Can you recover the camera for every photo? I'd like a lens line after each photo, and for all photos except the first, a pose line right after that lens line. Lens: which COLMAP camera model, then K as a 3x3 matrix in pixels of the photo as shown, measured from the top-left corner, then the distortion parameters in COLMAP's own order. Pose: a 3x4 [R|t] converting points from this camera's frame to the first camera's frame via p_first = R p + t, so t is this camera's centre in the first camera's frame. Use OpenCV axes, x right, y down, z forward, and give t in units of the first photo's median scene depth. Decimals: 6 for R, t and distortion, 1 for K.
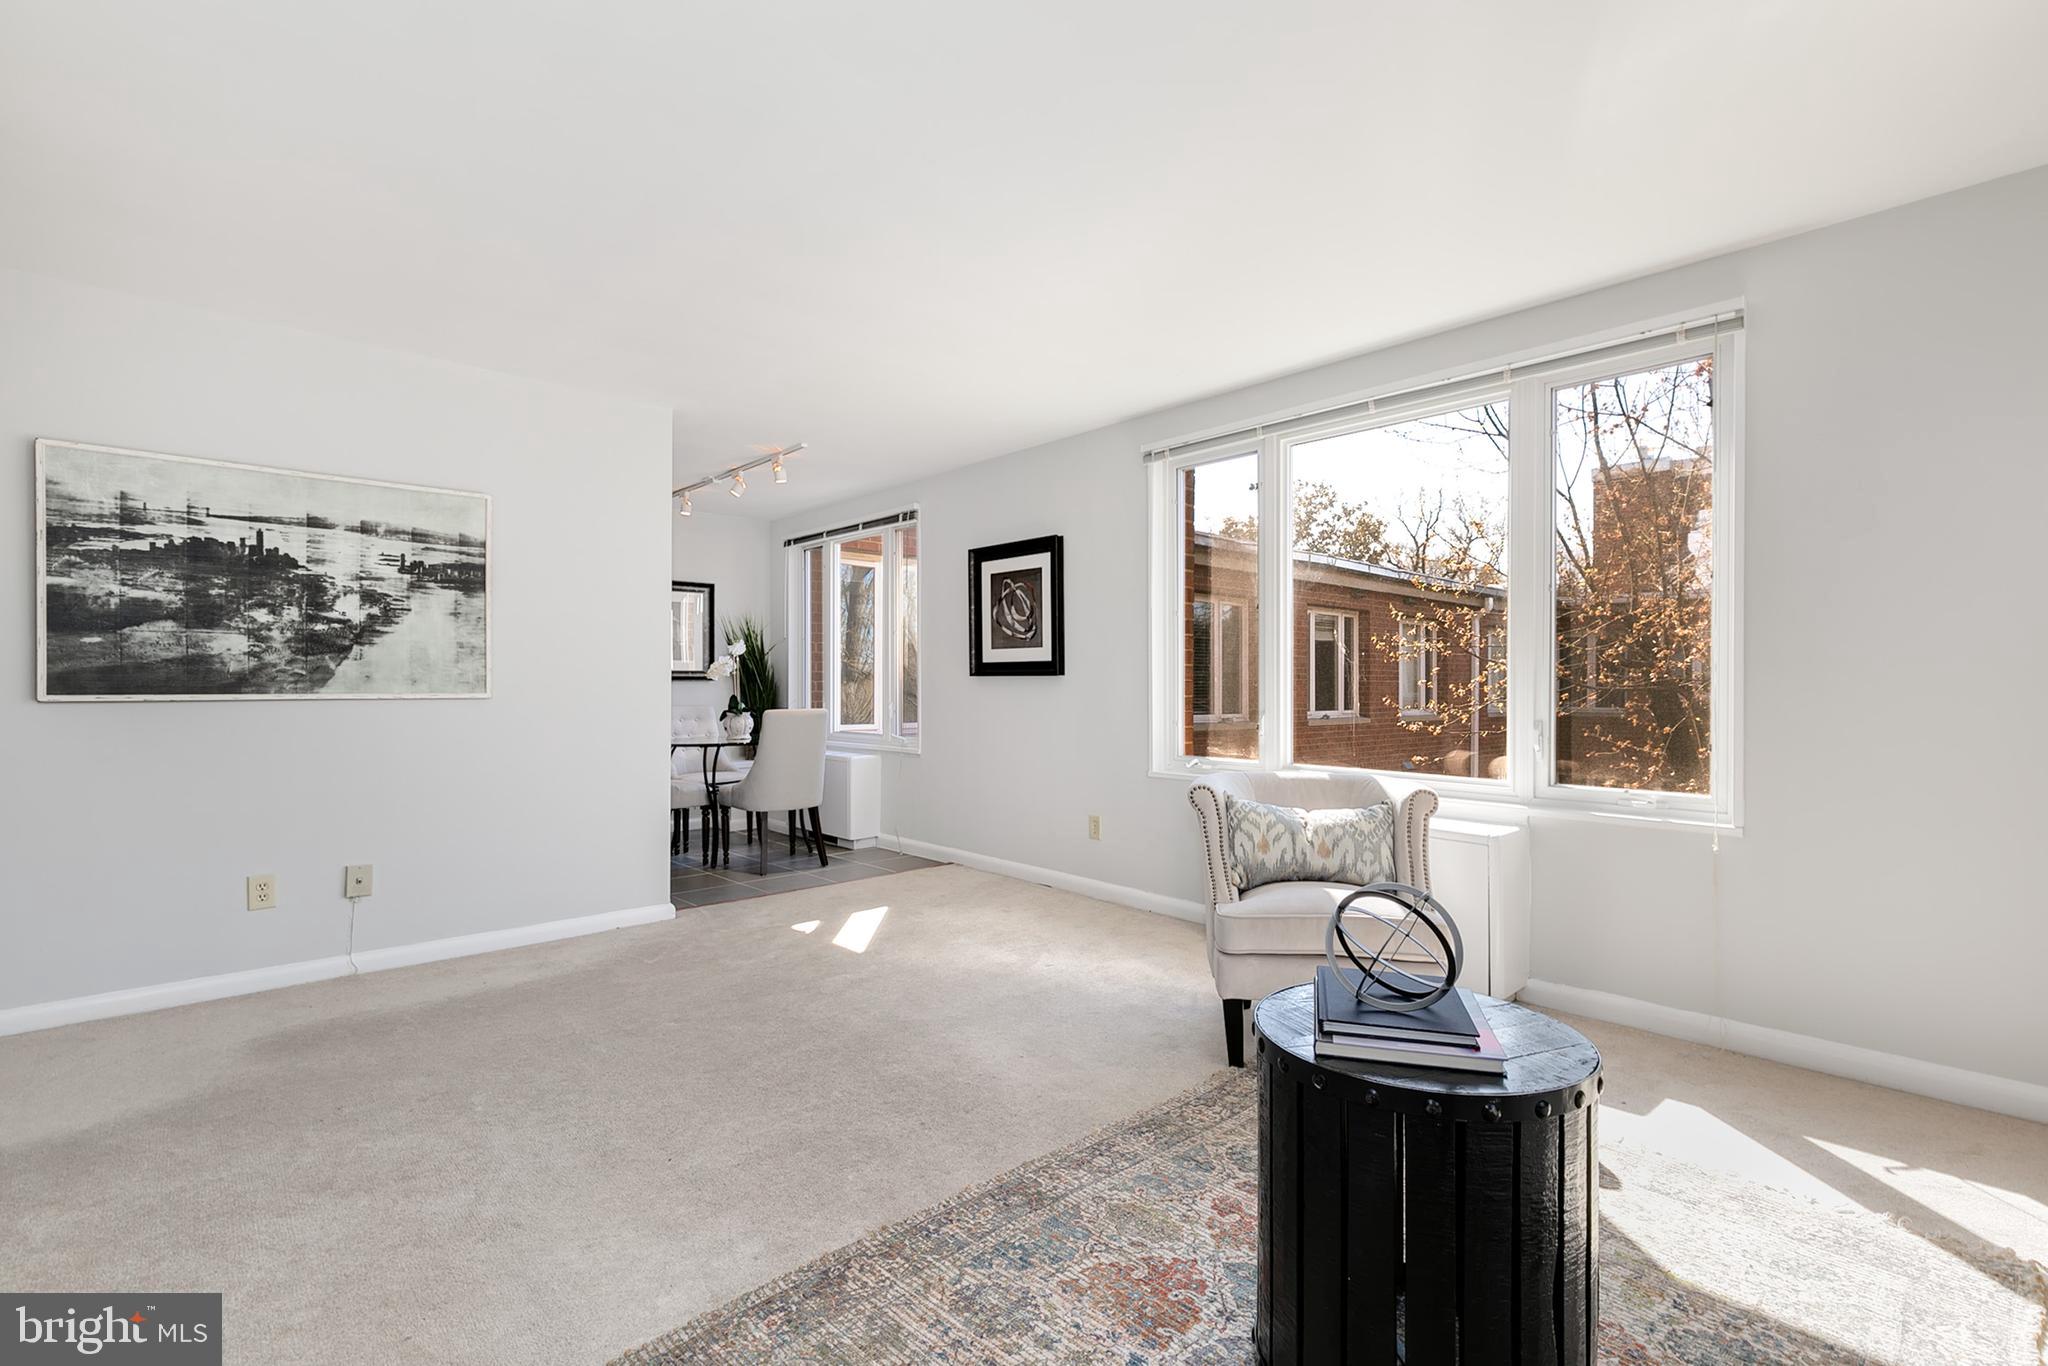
lens RADIAL K [[929.5, 0, 1023.2], [0, 929.5, 680.0], [0, 0, 1]] dist [0.009719, -0.003436]
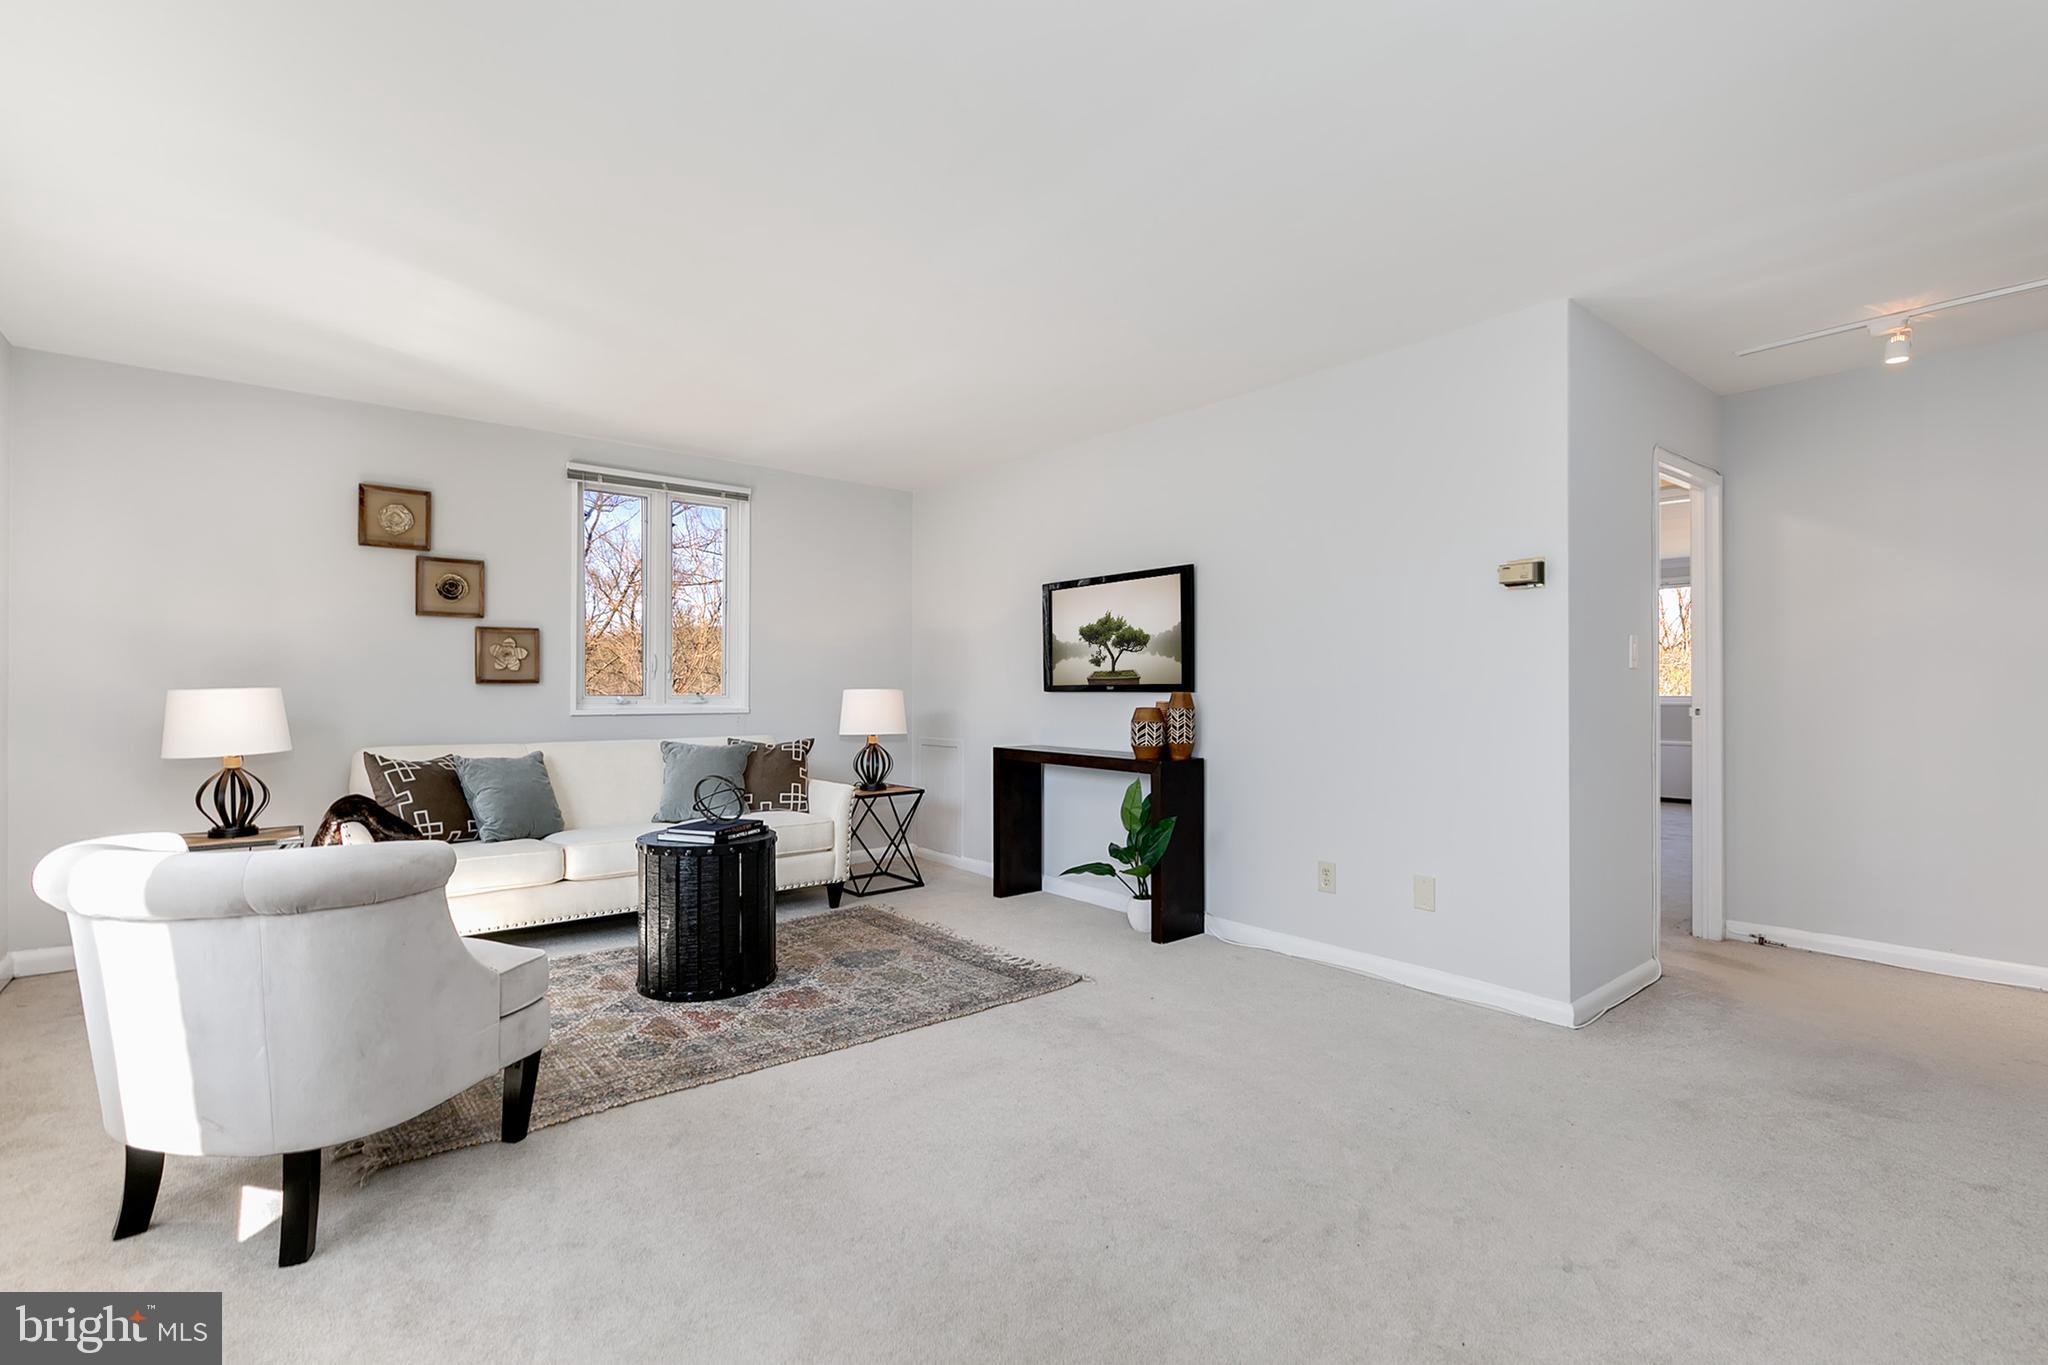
lens RADIAL K [[929.5, 0, 1009.0], [0, 929.5, 685.0], [0, 0, 1]] dist [0.009719, -0.003436]
pose [[-0.997711, 0.000732, 0.067623, -0.209751], [-0.000278, 0.999889, -0.014929, 0.011404], [-0.067627, -0.014914, -0.997599, 1.380880]]
